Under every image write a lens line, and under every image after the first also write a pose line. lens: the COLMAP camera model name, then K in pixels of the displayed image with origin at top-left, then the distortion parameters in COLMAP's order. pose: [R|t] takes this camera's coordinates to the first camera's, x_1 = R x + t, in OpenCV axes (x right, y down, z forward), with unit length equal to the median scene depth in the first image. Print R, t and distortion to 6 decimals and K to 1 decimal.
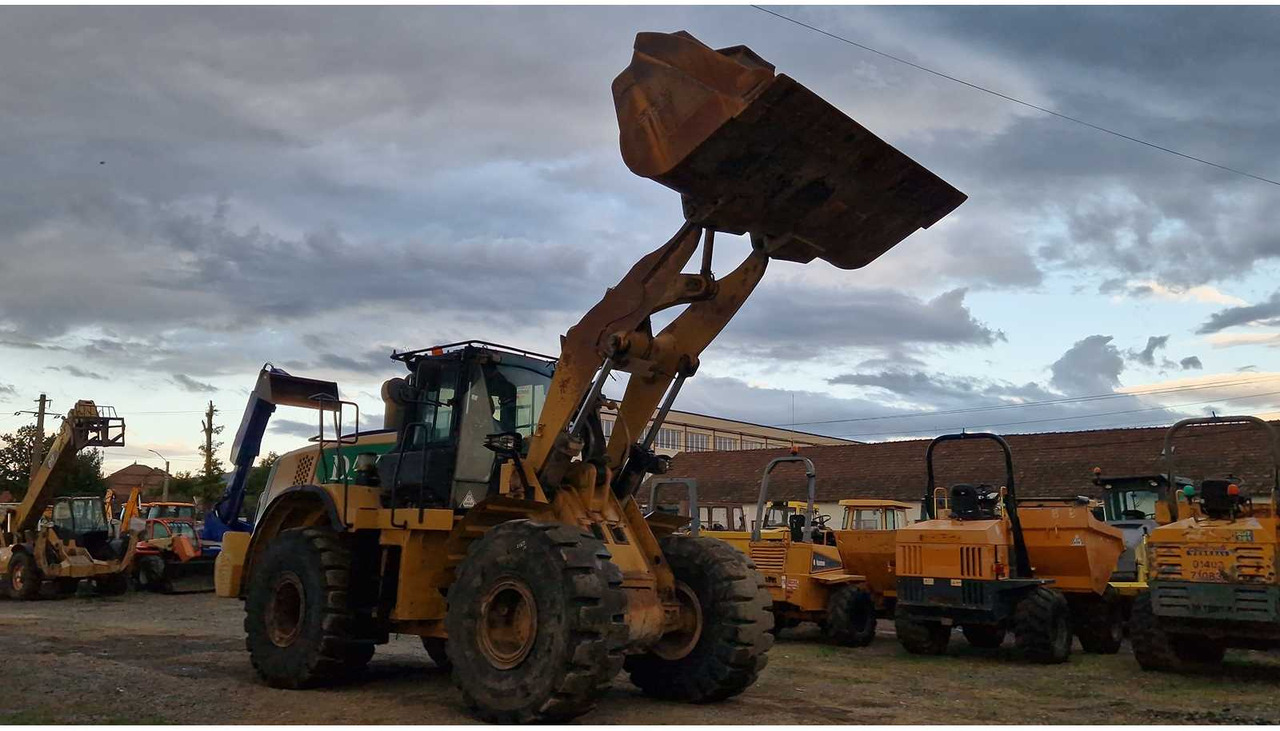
lens RADIAL K [[1083.9, 0, 635.3], [0, 1083.9, 339.4], [0, 0, 1]] dist [0.102230, -0.098867]
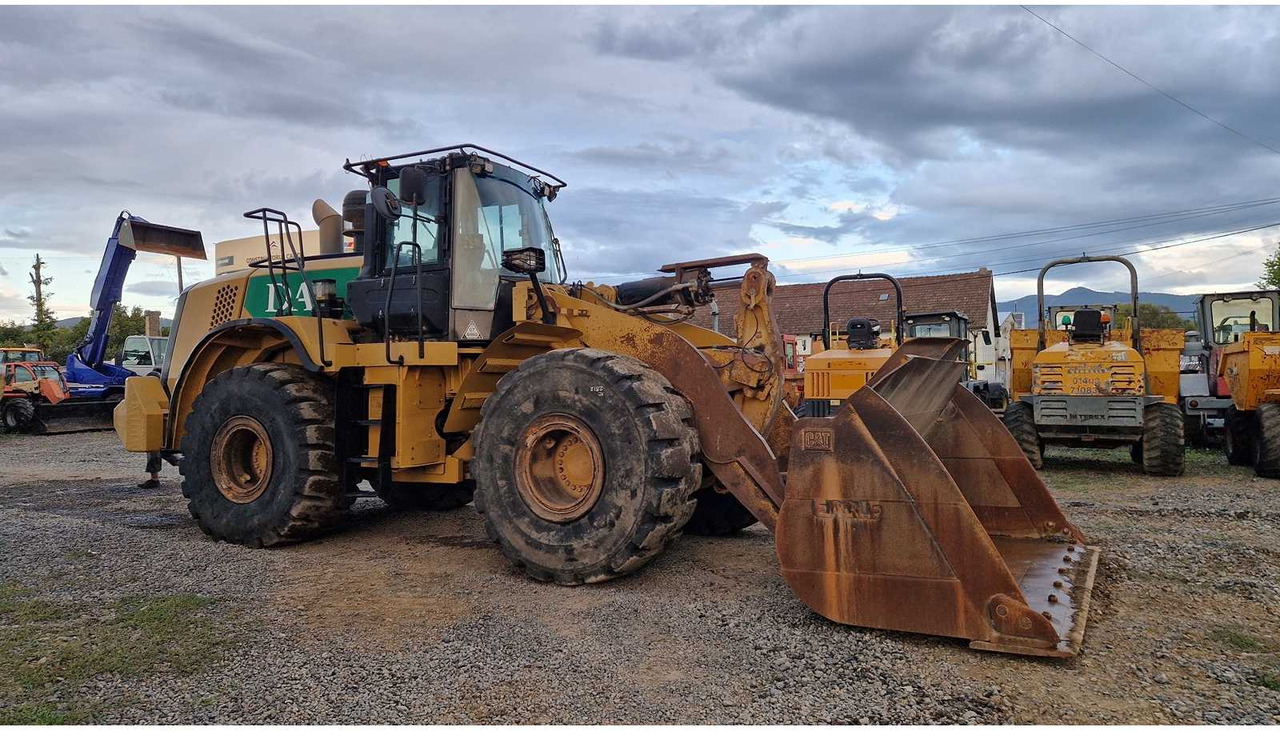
lens RADIAL K [[852.6, 0, 647.7], [0, 852.6, 336.4], [0, 0, 1]] dist [0.081698, -0.069044]
pose [[0.971432, -0.012001, 0.237014, -0.115694], [-0.021417, 0.990212, 0.137920, 0.035930], [-0.236349, -0.139057, 0.961667, 0.205305]]
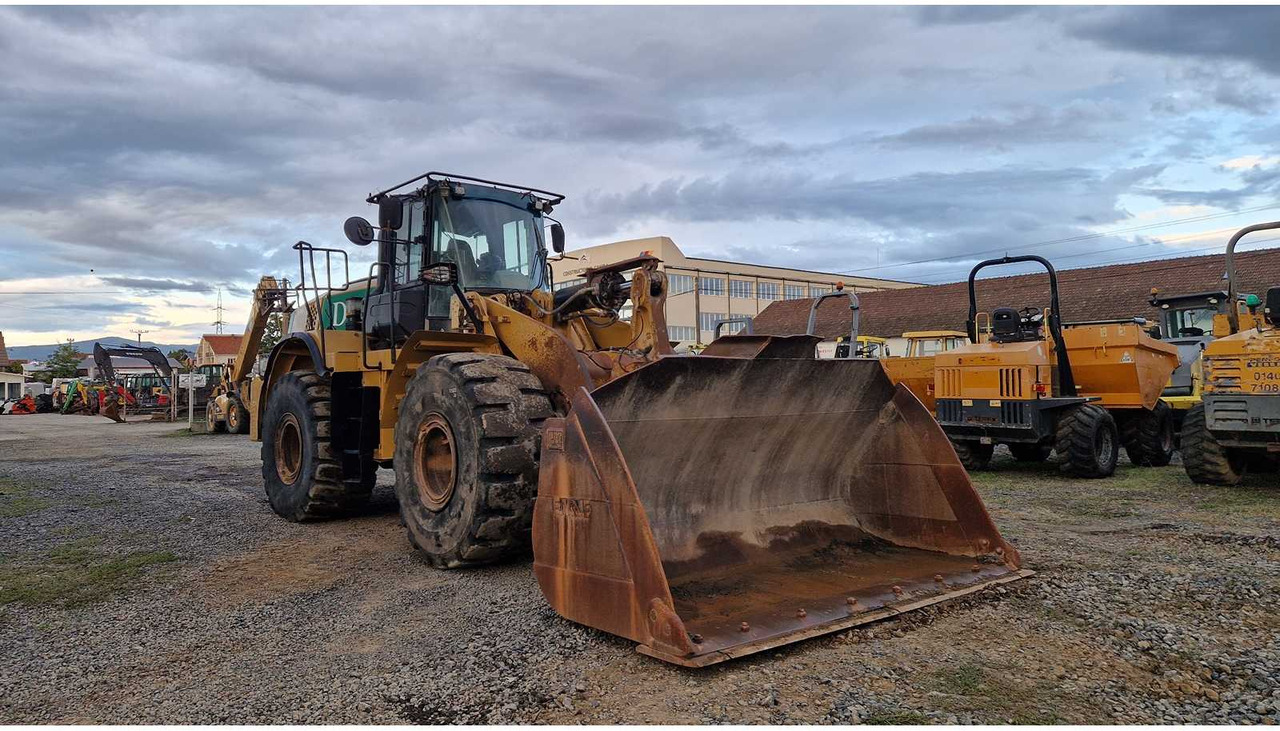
lens RADIAL K [[852.6, 0, 644.7], [0, 852.6, 345.5], [0, 0, 1]] dist [0.081698, -0.069044]
pose [[0.989022, -0.038606, -0.142638, 0.086943], [0.058979, 0.988181, 0.141492, 0.036945], [0.135490, -0.148351, 0.979609, 0.183372]]
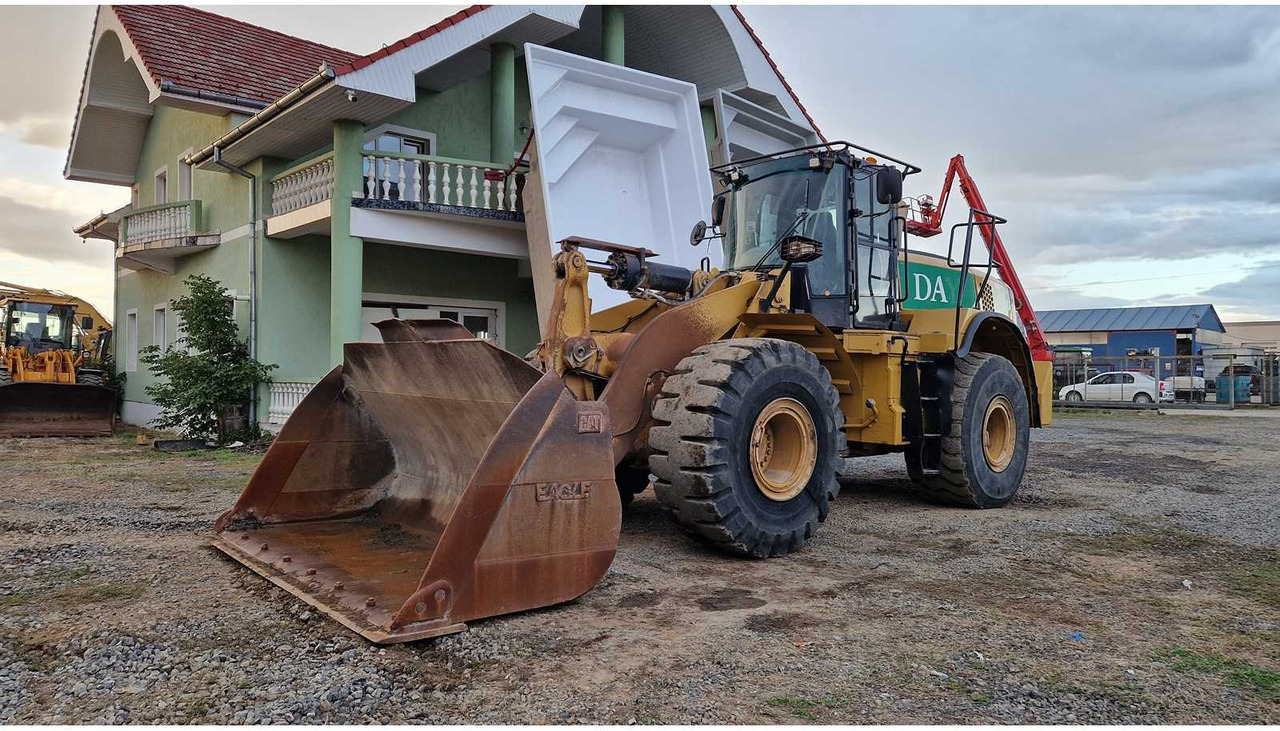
lens RADIAL K [[855.0, 0, 638.1], [0, 855.0, 360.1], [0, 0, 1]] dist [0.075426, -0.063369]
pose [[-0.122477, -0.025519, -0.992143, 0.432636], [0.180535, 0.982418, -0.047555, 0.135559], [0.975913, -0.184941, -0.115717, 0.659552]]
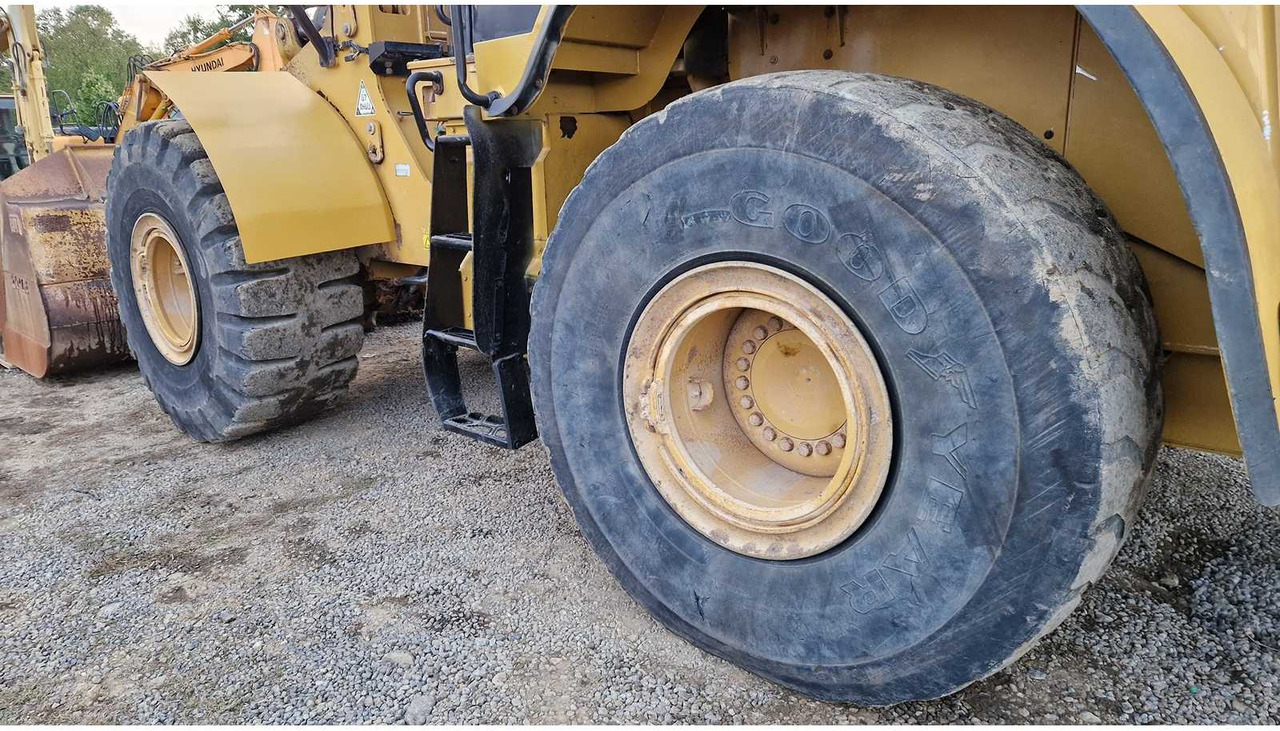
lens RADIAL K [[852.6, 0, 626.5], [0, 852.6, 352.7], [0, 0, 1]] dist [0.081698, -0.069044]
pose [[-0.999868, 0.015968, 0.002941, -0.094577], [0.016061, 0.999260, 0.034964, 0.179892], [-0.002381, 0.035006, -0.999384, 0.931922]]
